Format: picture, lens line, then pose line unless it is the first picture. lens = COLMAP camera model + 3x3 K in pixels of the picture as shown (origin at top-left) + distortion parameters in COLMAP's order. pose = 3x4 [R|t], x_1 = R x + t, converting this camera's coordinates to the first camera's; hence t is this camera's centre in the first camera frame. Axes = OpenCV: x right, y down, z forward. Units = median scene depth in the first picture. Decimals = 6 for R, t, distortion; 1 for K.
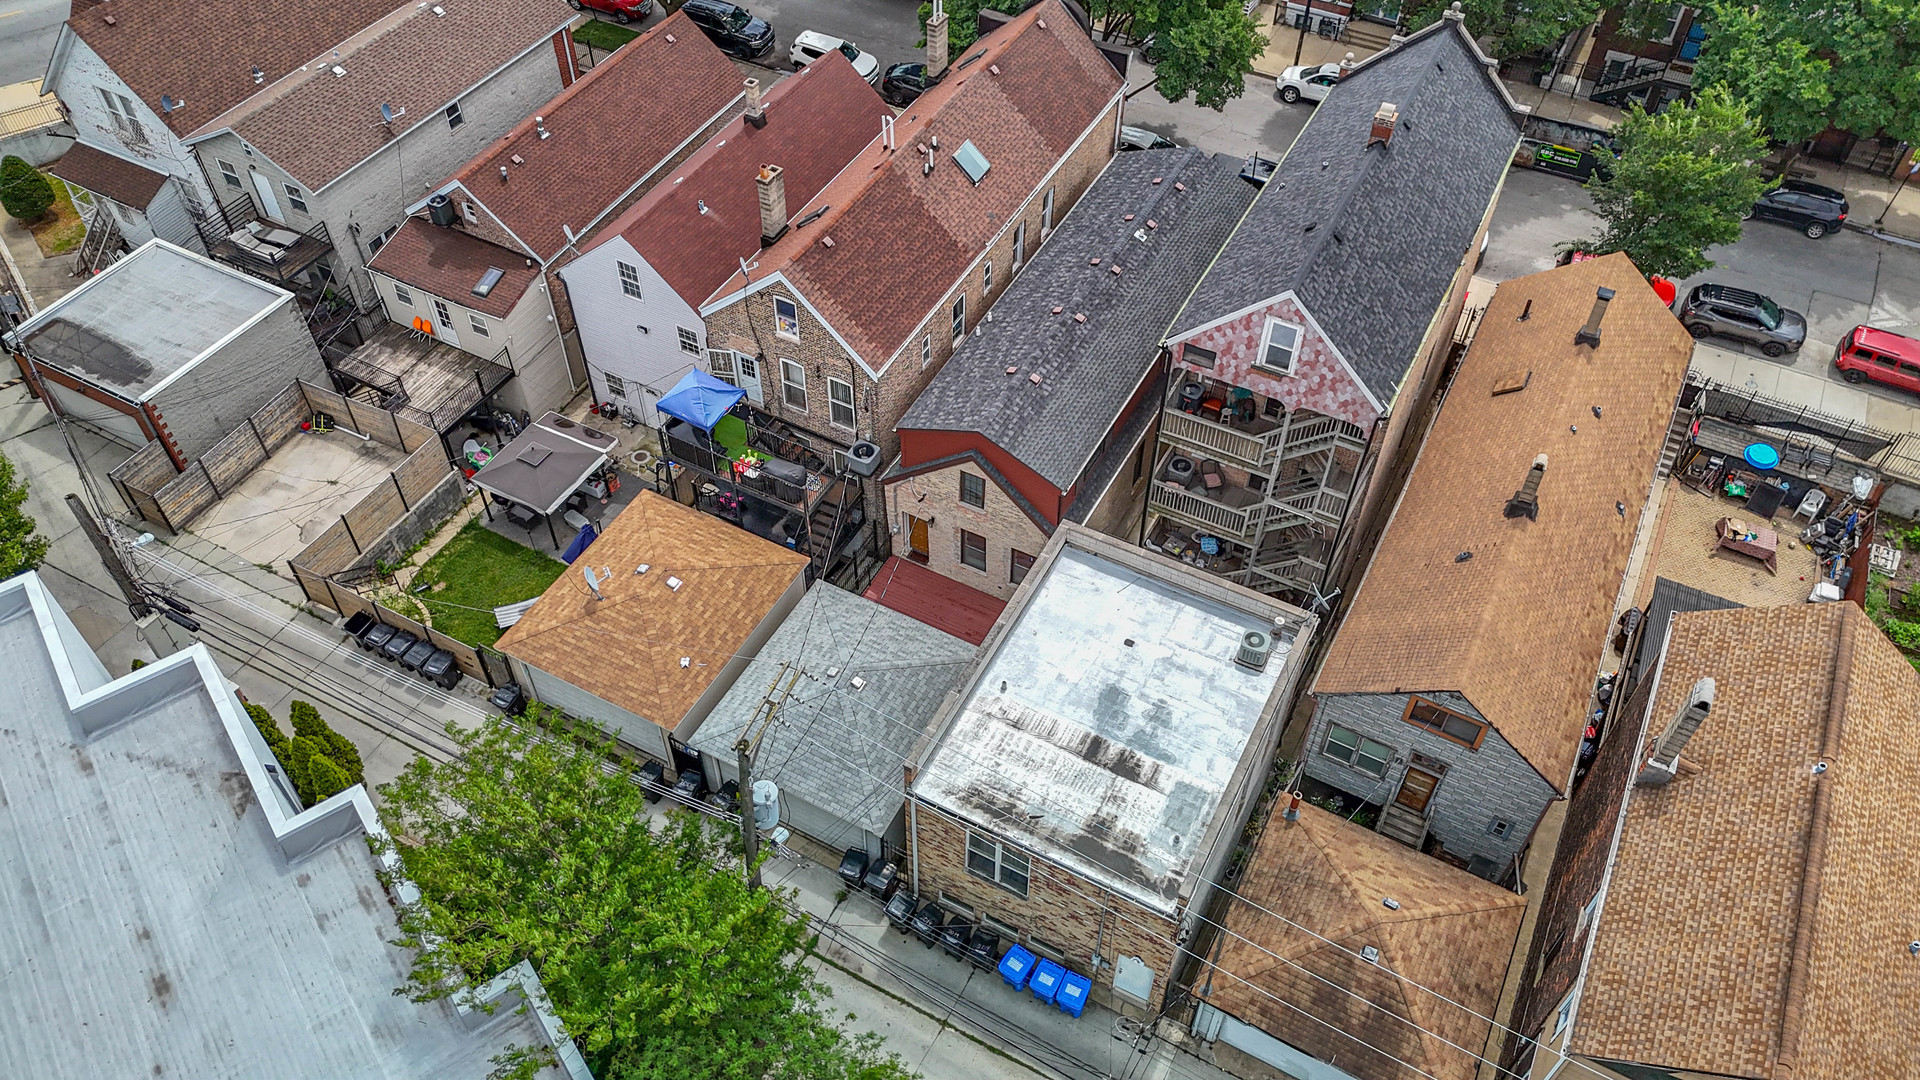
lens RADIAL K [[1401.5, 0, 962.3], [0, 1401.5, 546.3], [0, 0, 1]] dist [0.057096, -0.039199]
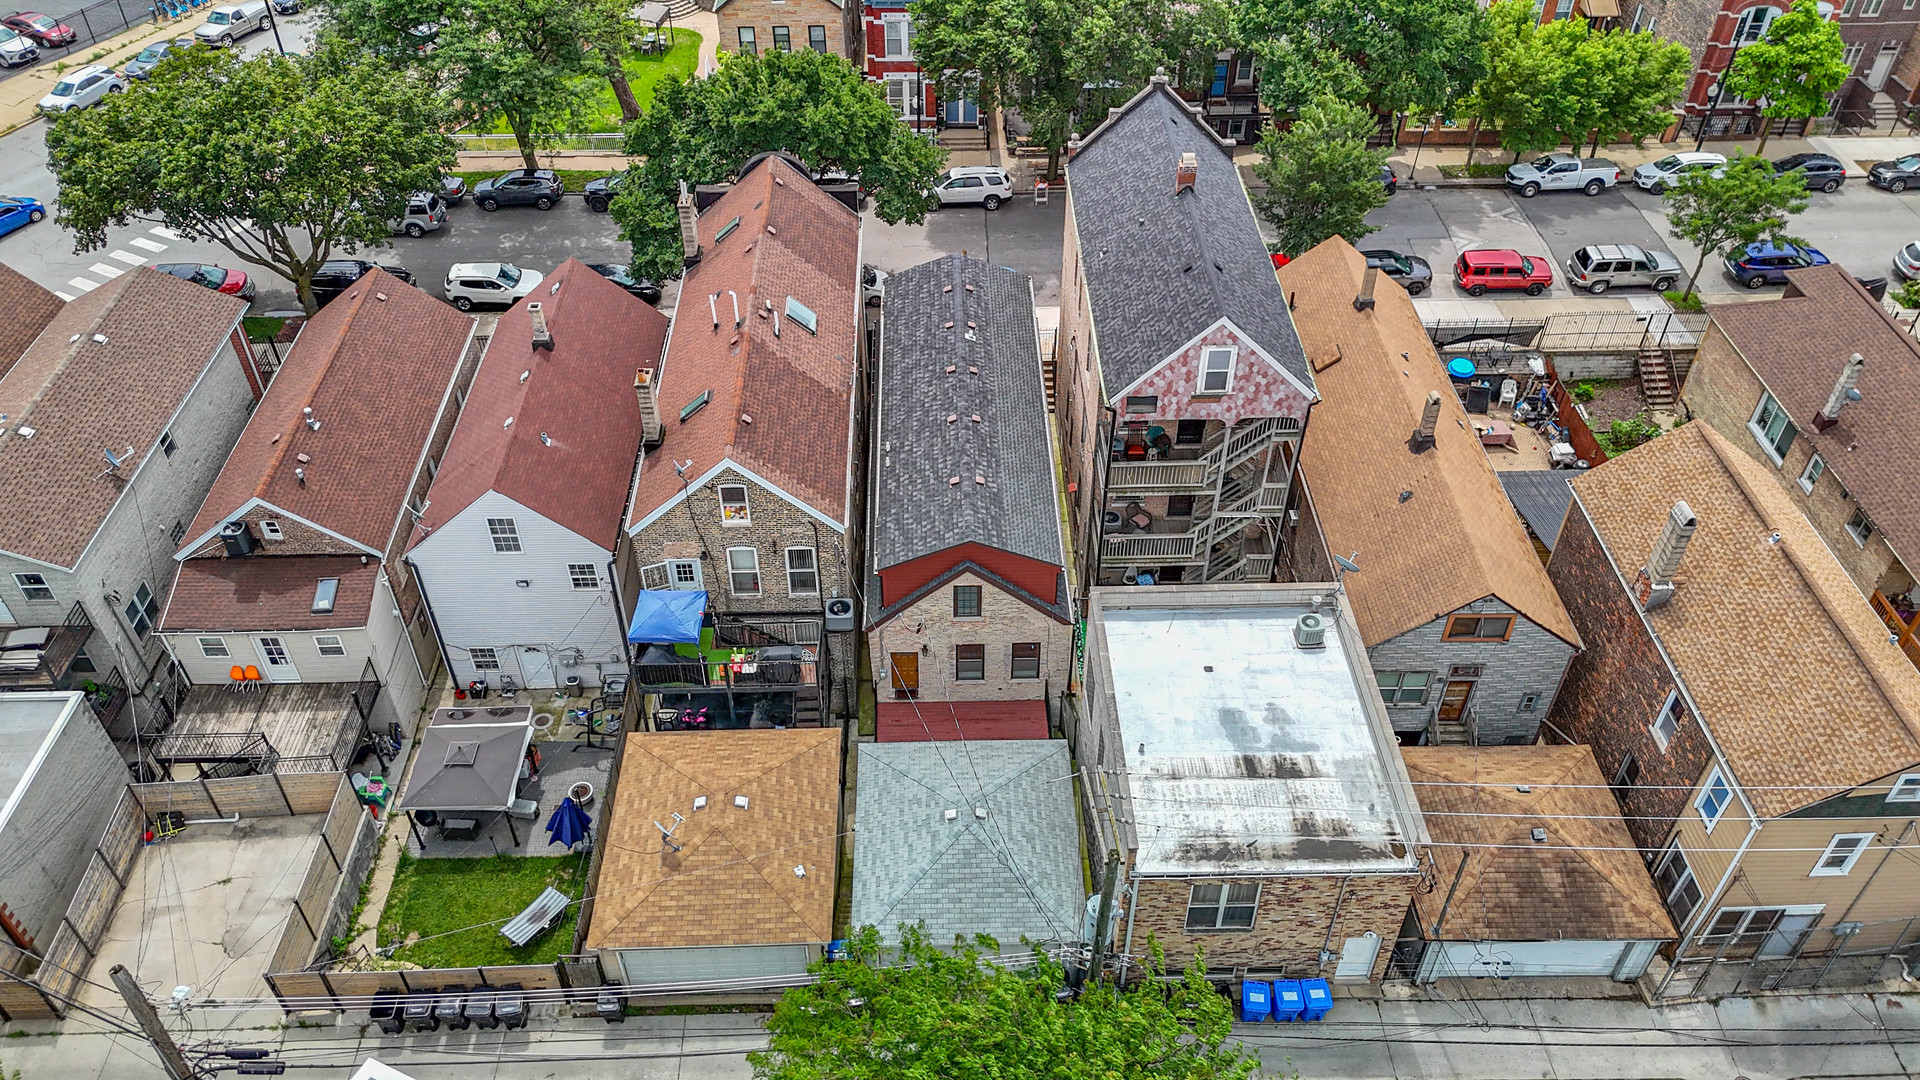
lens RADIAL K [[1401.5, 0, 962.1], [0, 1401.5, 546.9], [0, 0, 1]] dist [0.057096, -0.039199]
pose [[0.870358, -0.333047, 0.362707, -0.337031], [0.370693, 0.928002, -0.037407, -0.039162], [-0.324134, 0.167010, 0.931152, 0.049447]]
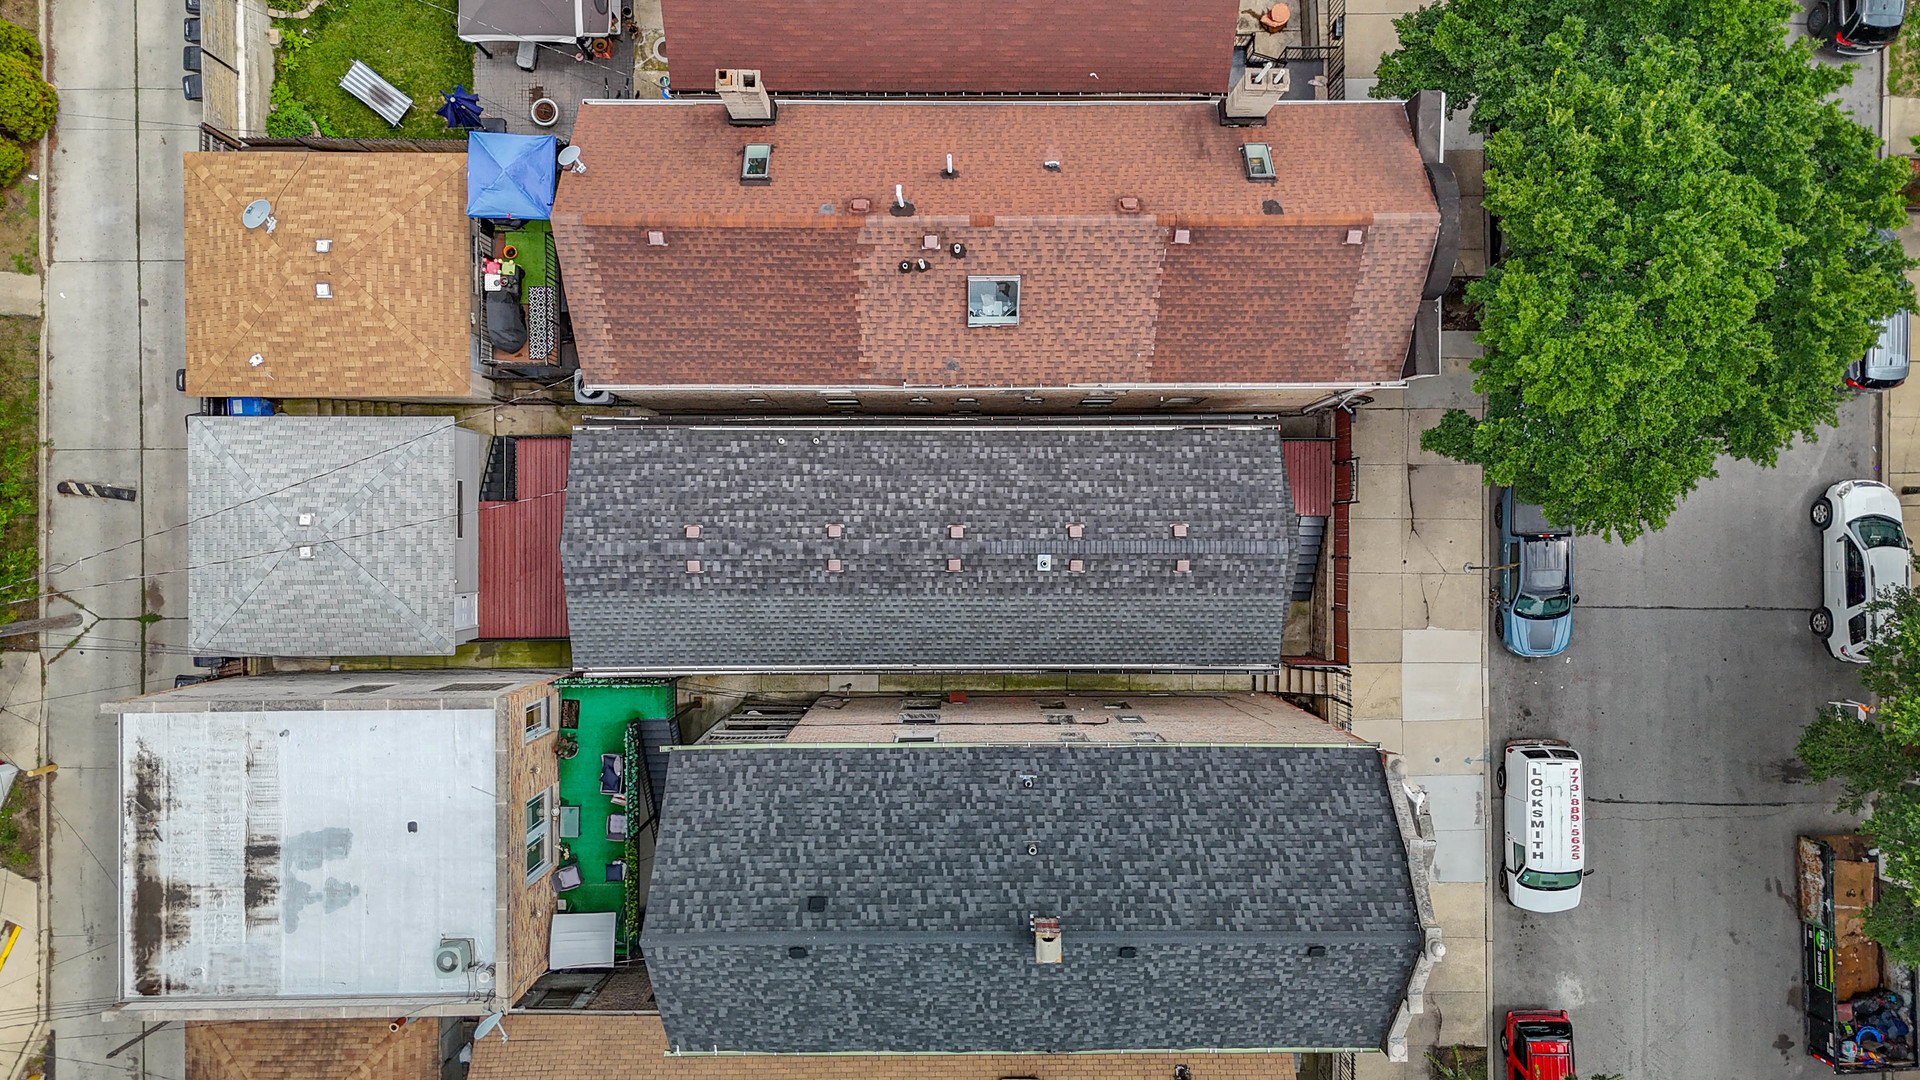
lens RADIAL K [[1401.5, 0, 954.8], [0, 1401.5, 540.4], [0, 0, 1]] dist [0.057096, -0.039199]
pose [[0.471308, 0.881968, 0.000748, 0.102363], [-0.661955, 0.353177, 0.661121, -0.697260], [0.582824, -0.312087, 0.750279, 0.495105]]
